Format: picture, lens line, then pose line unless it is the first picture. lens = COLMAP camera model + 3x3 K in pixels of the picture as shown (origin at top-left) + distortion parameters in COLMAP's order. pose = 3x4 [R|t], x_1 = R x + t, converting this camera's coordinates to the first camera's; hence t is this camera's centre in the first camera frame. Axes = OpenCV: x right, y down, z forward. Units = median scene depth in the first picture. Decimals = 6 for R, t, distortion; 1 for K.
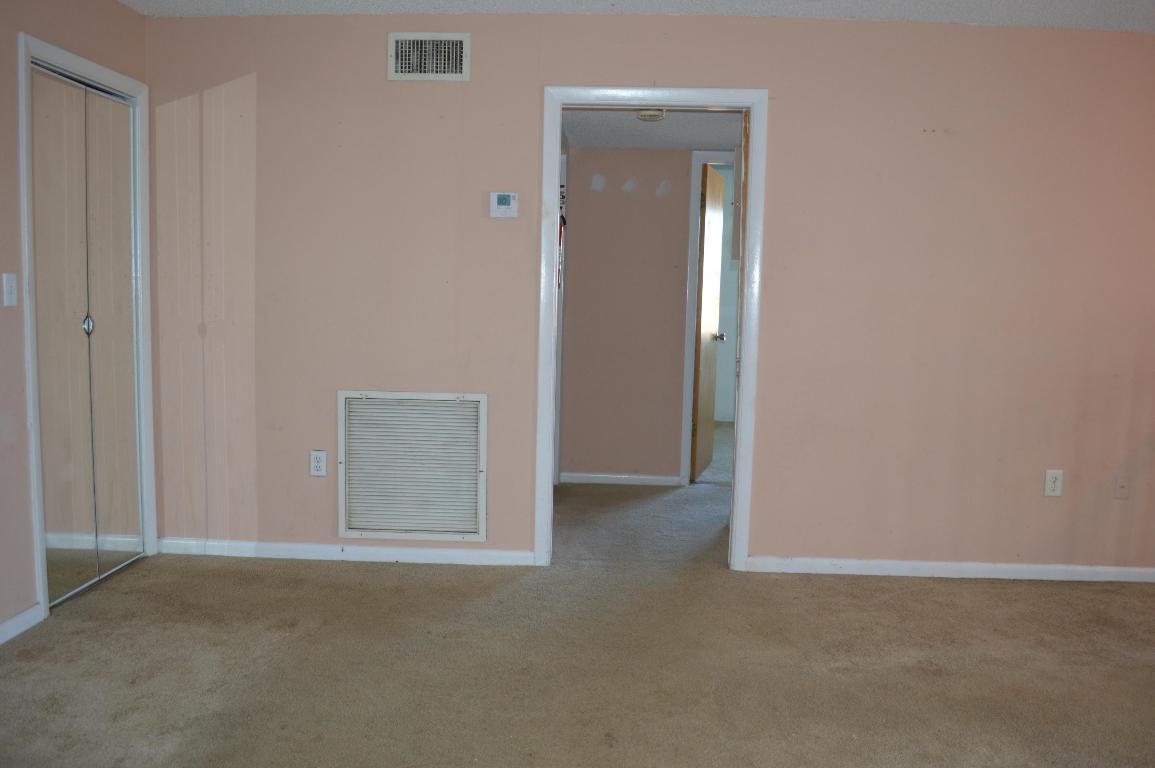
lens RADIAL K [[919.1, 0, 577.5], [0, 919.1, 384.0], [0, 0, 1]] dist [-0.076377, 0.011297]
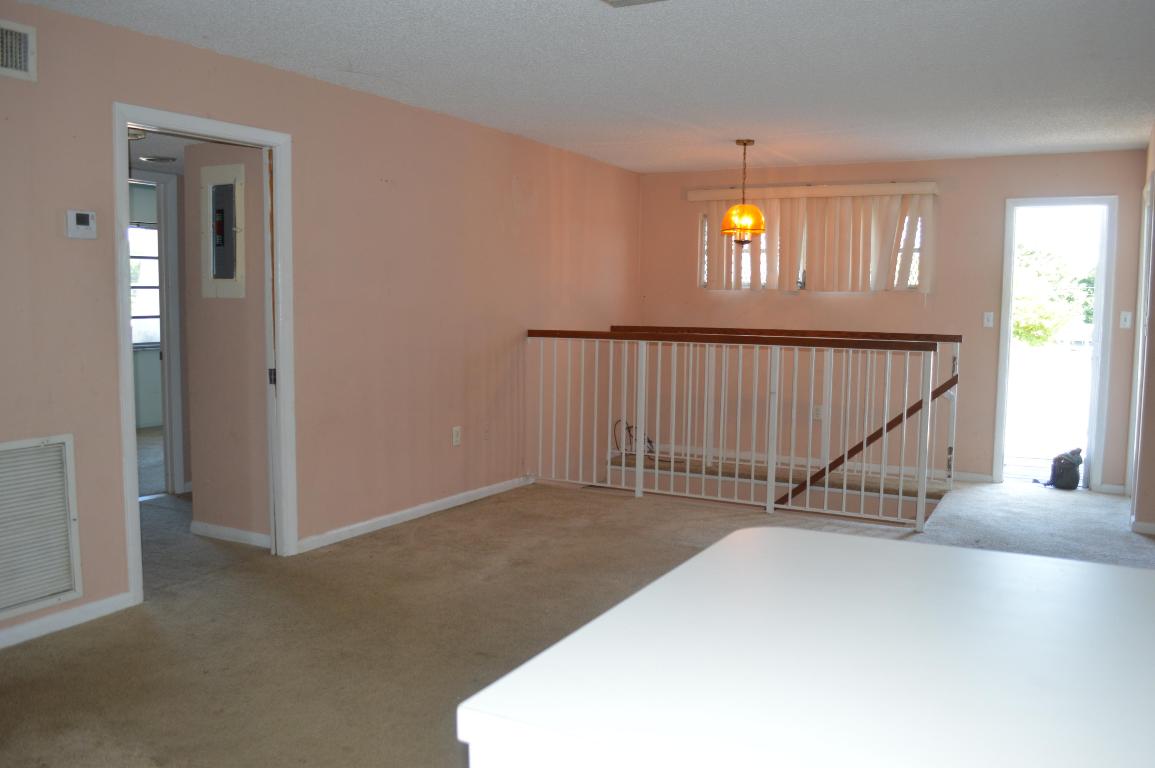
lens RADIAL K [[919.1, 0, 577.5], [0, 919.1, 384.0], [0, 0, 1]] dist [-0.076377, 0.011297]
pose [[0.464560, -0.102638, 0.879574, -0.642006], [0.100630, 0.992945, 0.062718, -0.042580], [-0.879806, 0.059375, 0.471611, 0.147439]]
